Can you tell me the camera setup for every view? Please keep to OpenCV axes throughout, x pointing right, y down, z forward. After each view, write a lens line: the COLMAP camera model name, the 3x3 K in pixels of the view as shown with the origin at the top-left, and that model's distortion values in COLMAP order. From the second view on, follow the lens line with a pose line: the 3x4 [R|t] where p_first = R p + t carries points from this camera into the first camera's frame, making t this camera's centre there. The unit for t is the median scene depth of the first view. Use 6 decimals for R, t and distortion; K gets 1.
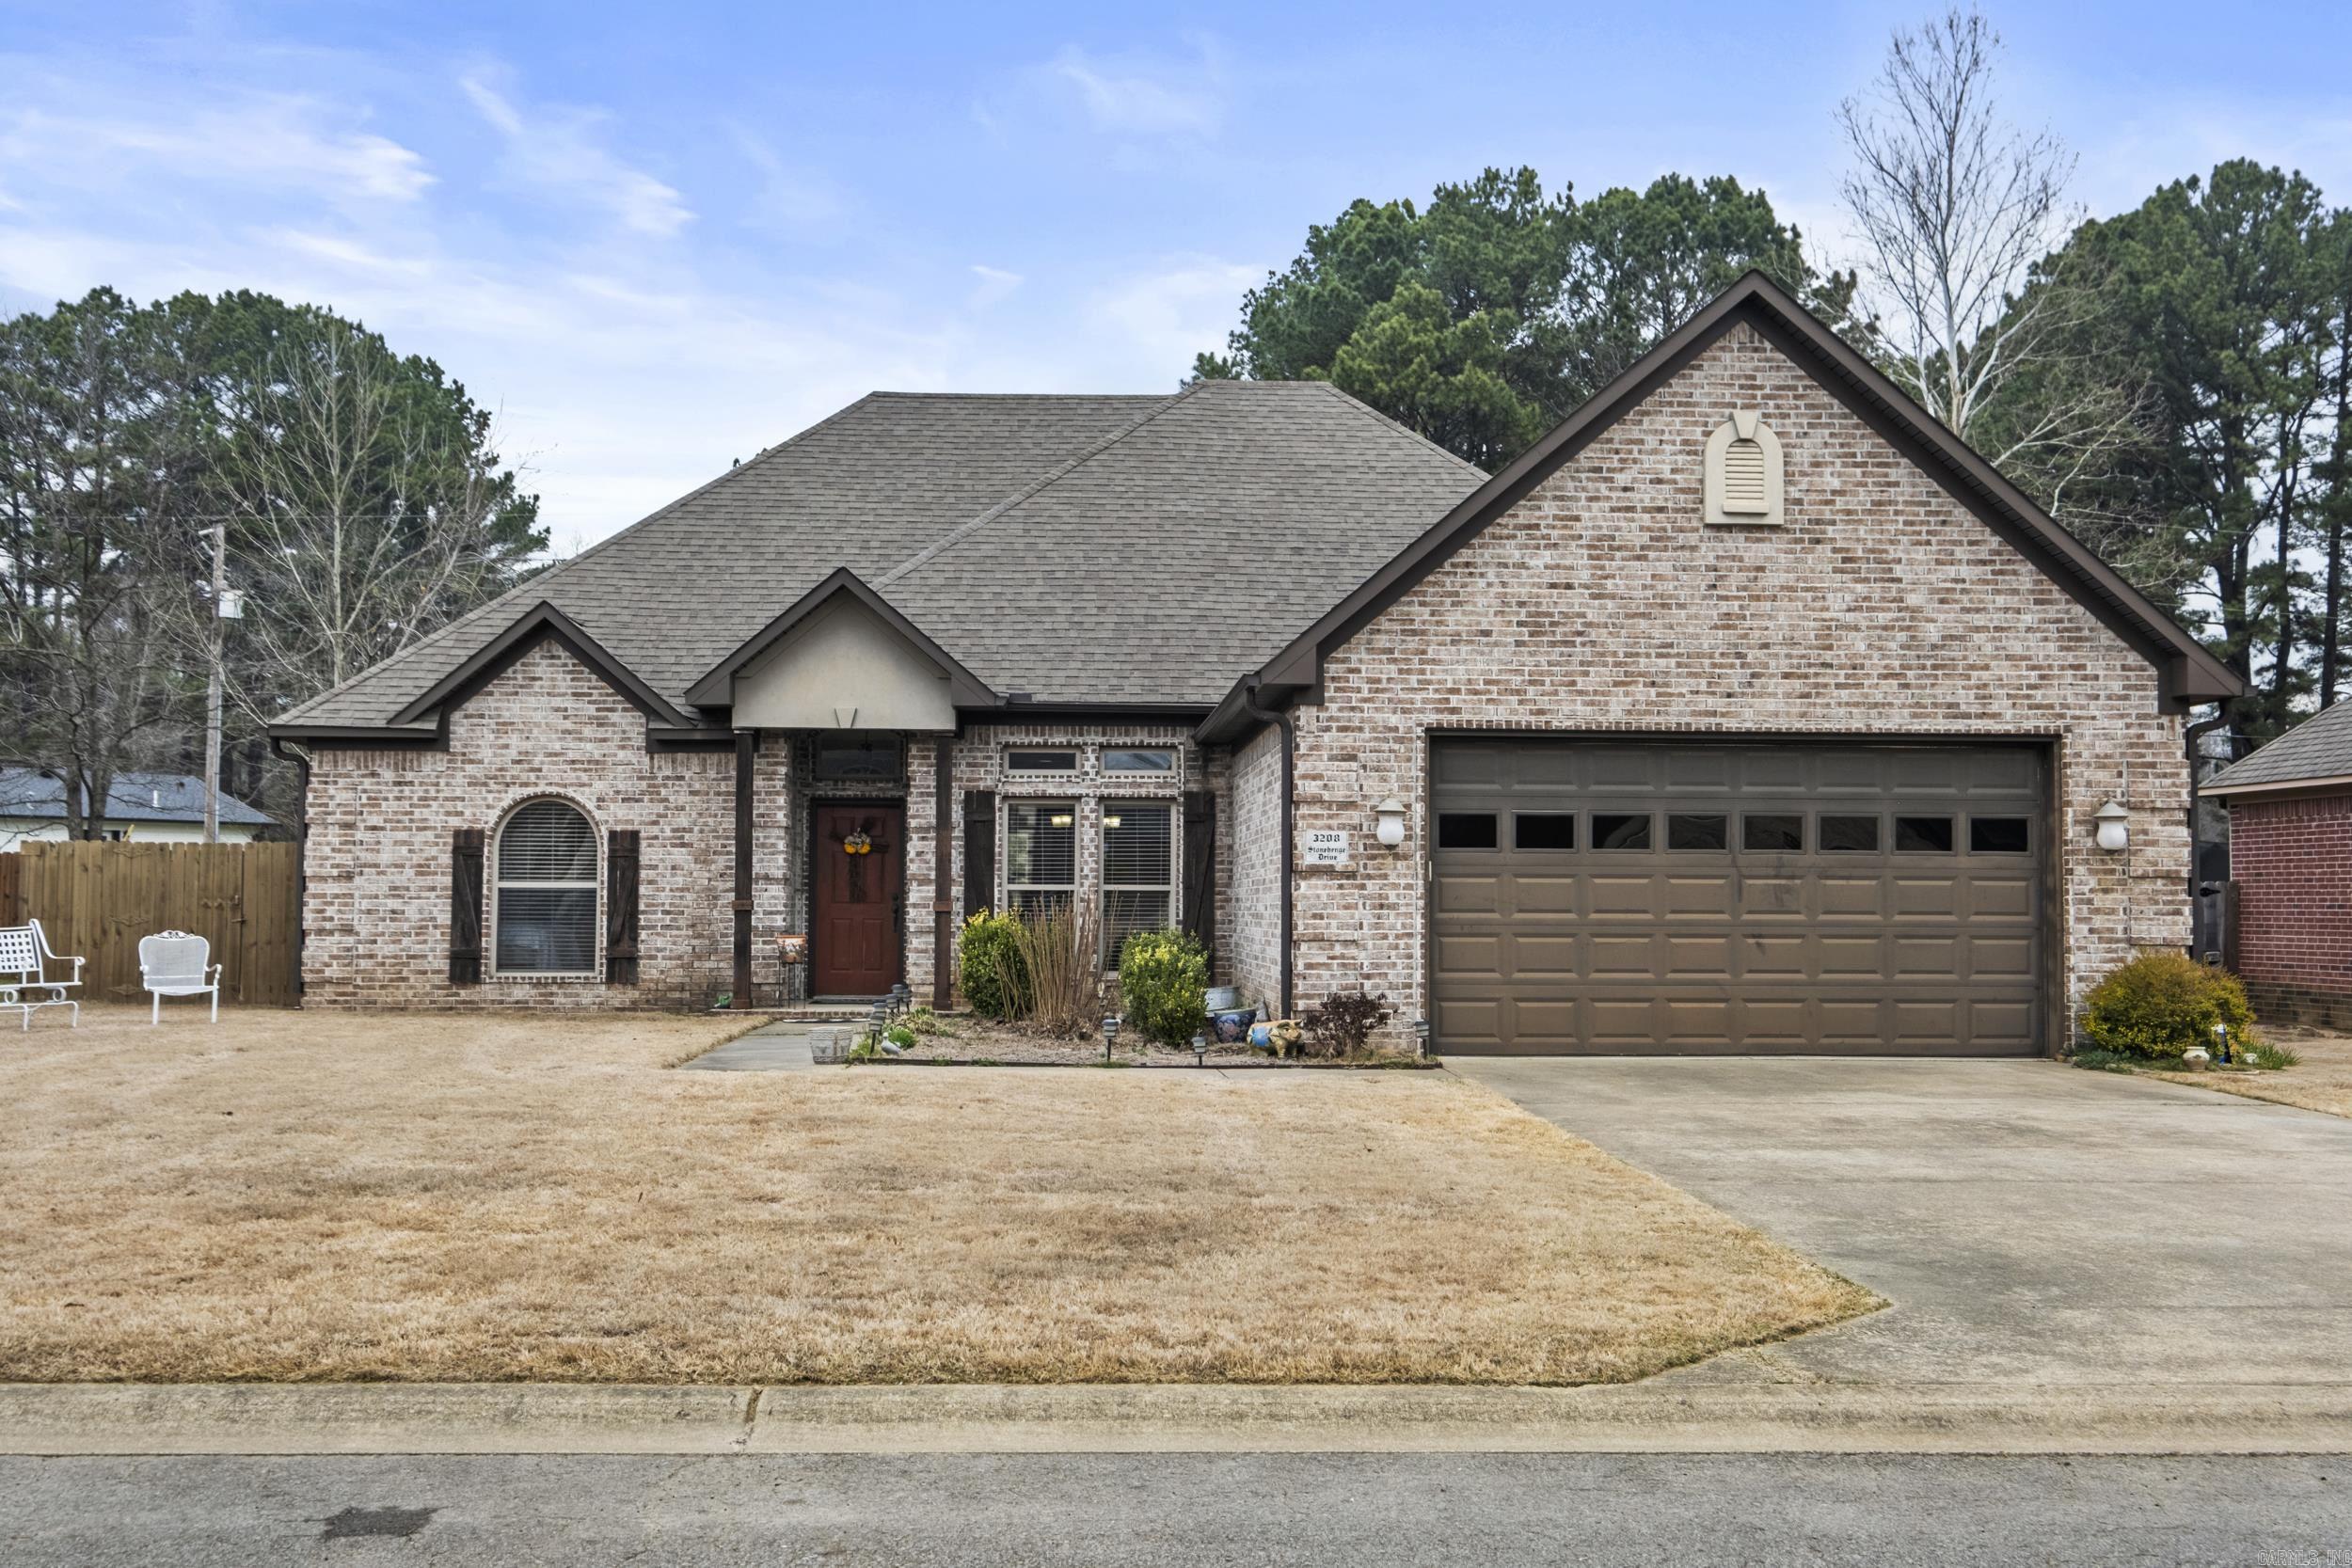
lens RADIAL K [[2437.1, 0, 1147.8], [0, 2437.1, 805.1], [0, 0, 1]] dist [-0.011136, 0.000000]
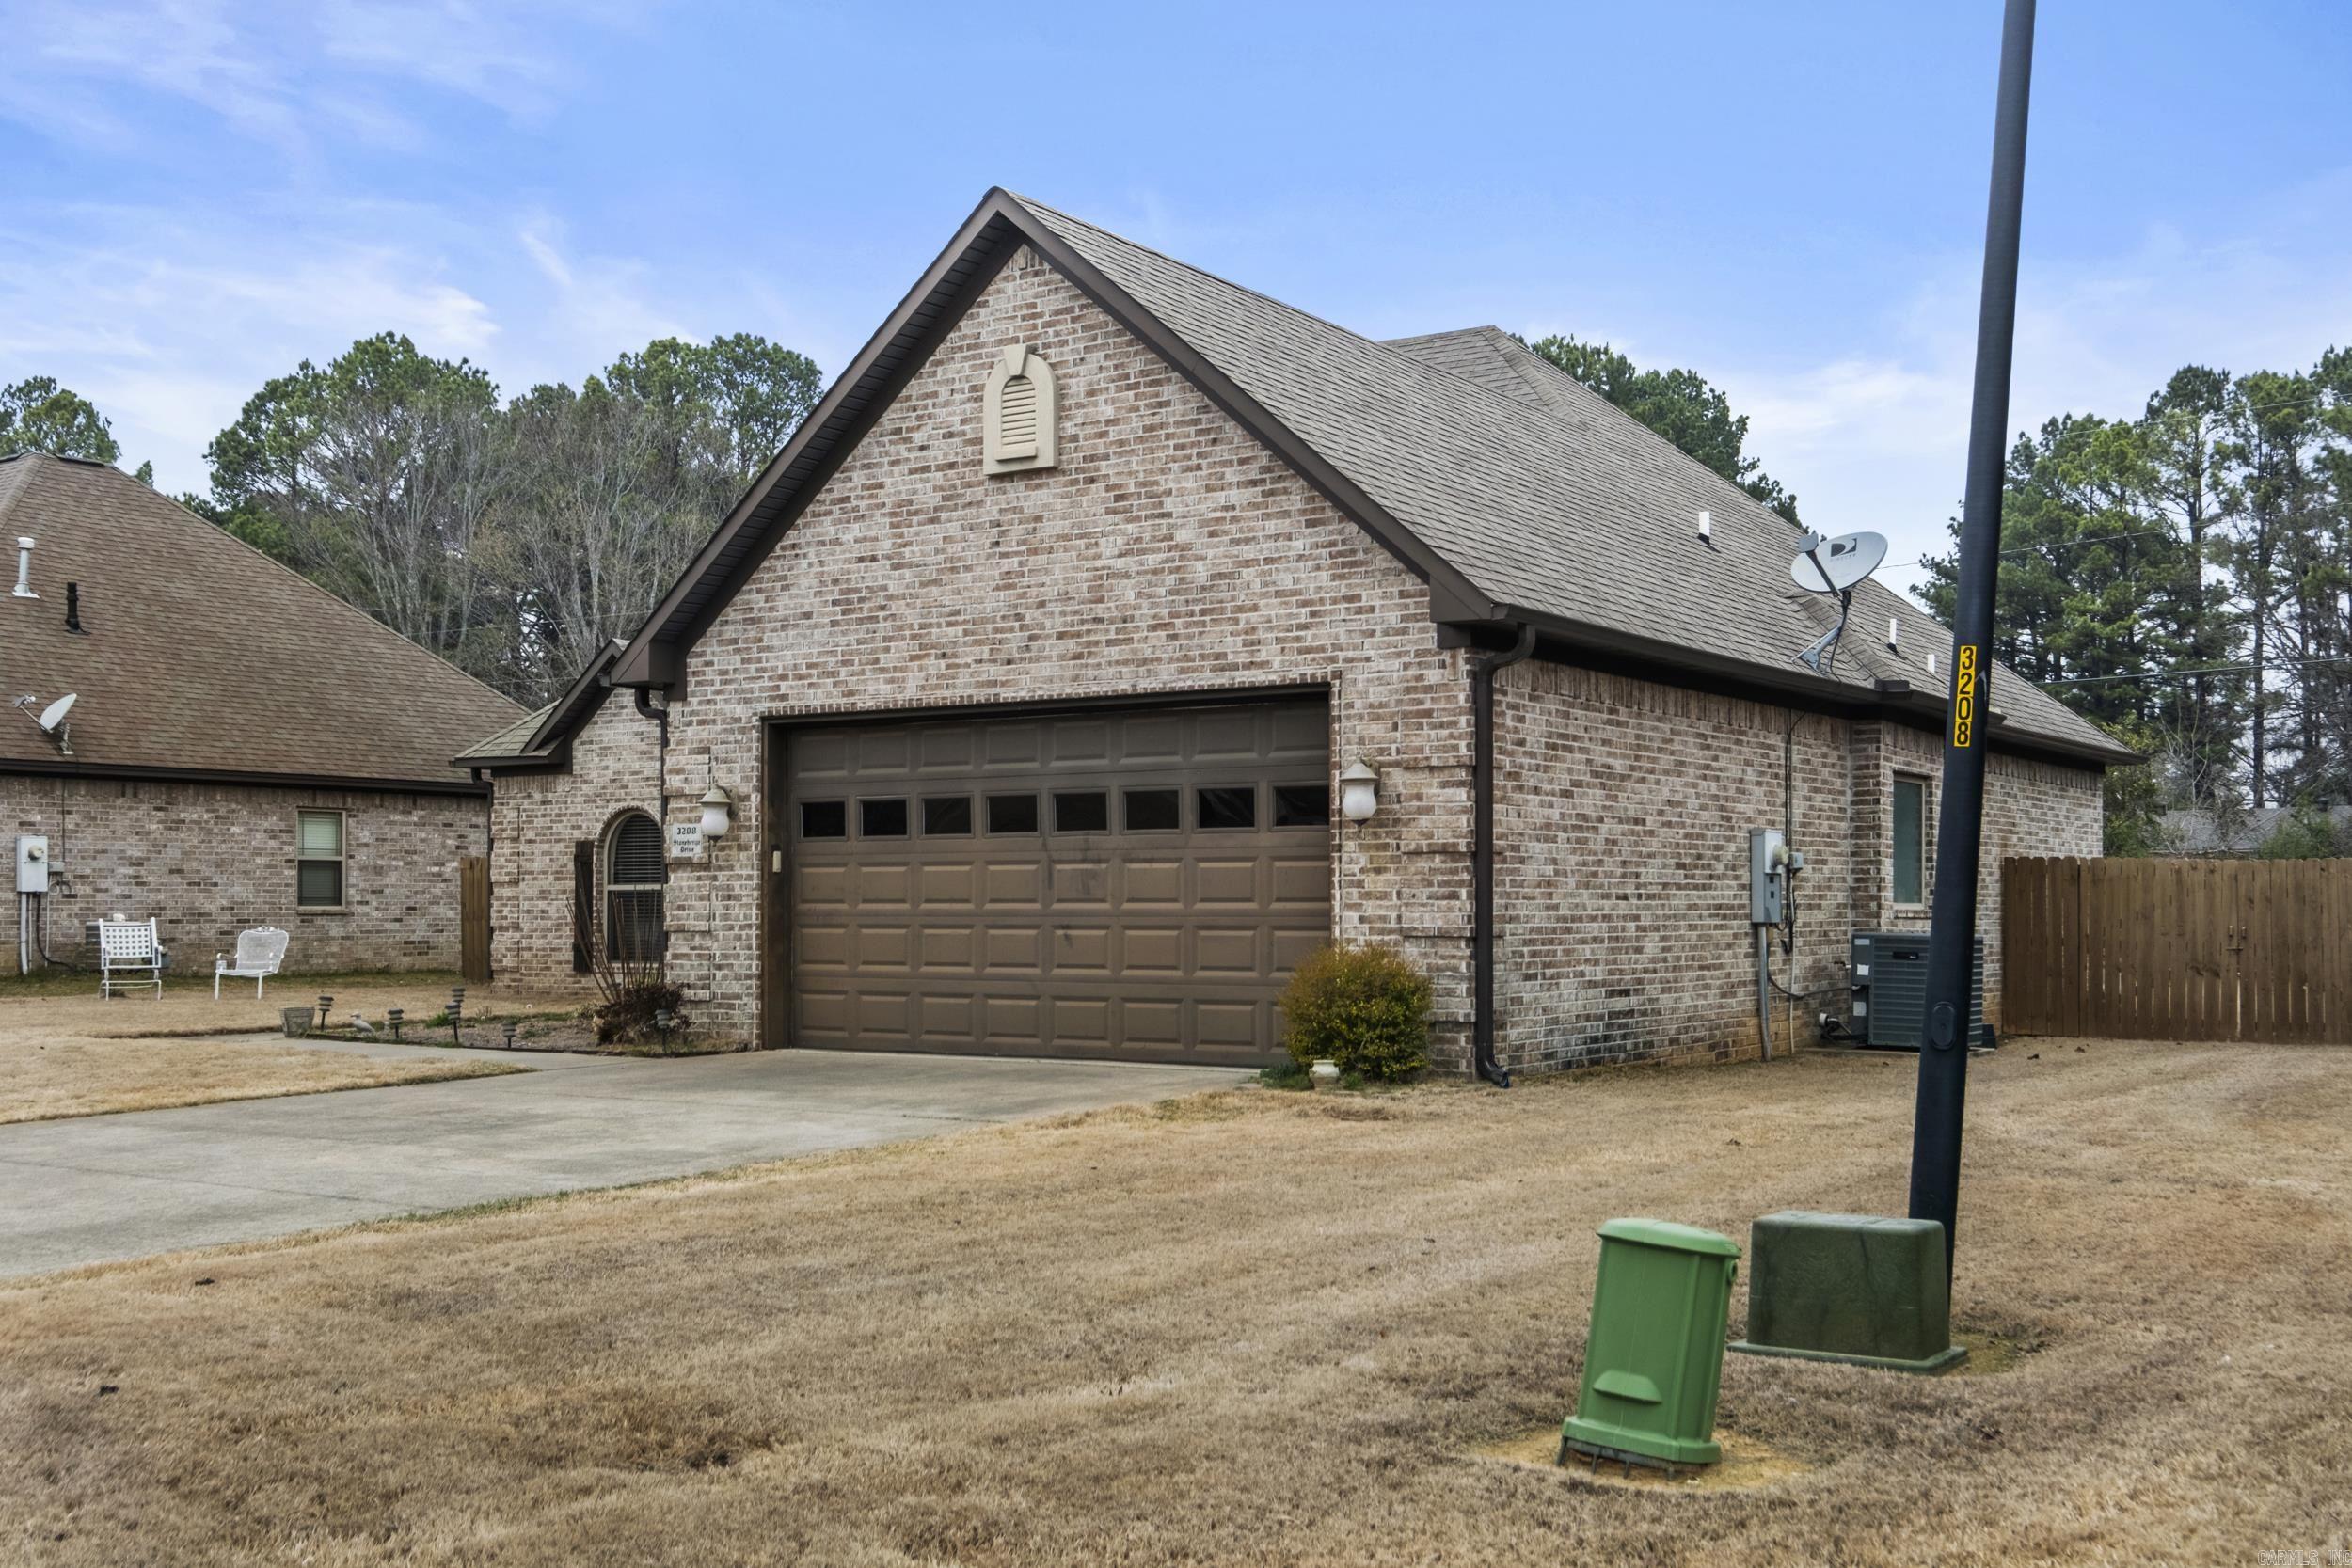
lens RADIAL K [[2437.1, 0, 1150.3], [0, 2437.1, 916.1], [0, 0, 1]] dist [-0.011136, 0.000000]
pose [[0.796950, -0.004772, -0.604027, 0.825887], [0.030235, 0.999030, 0.031999, 0.022010], [0.603288, -0.043764, 0.796321, 0.301362]]
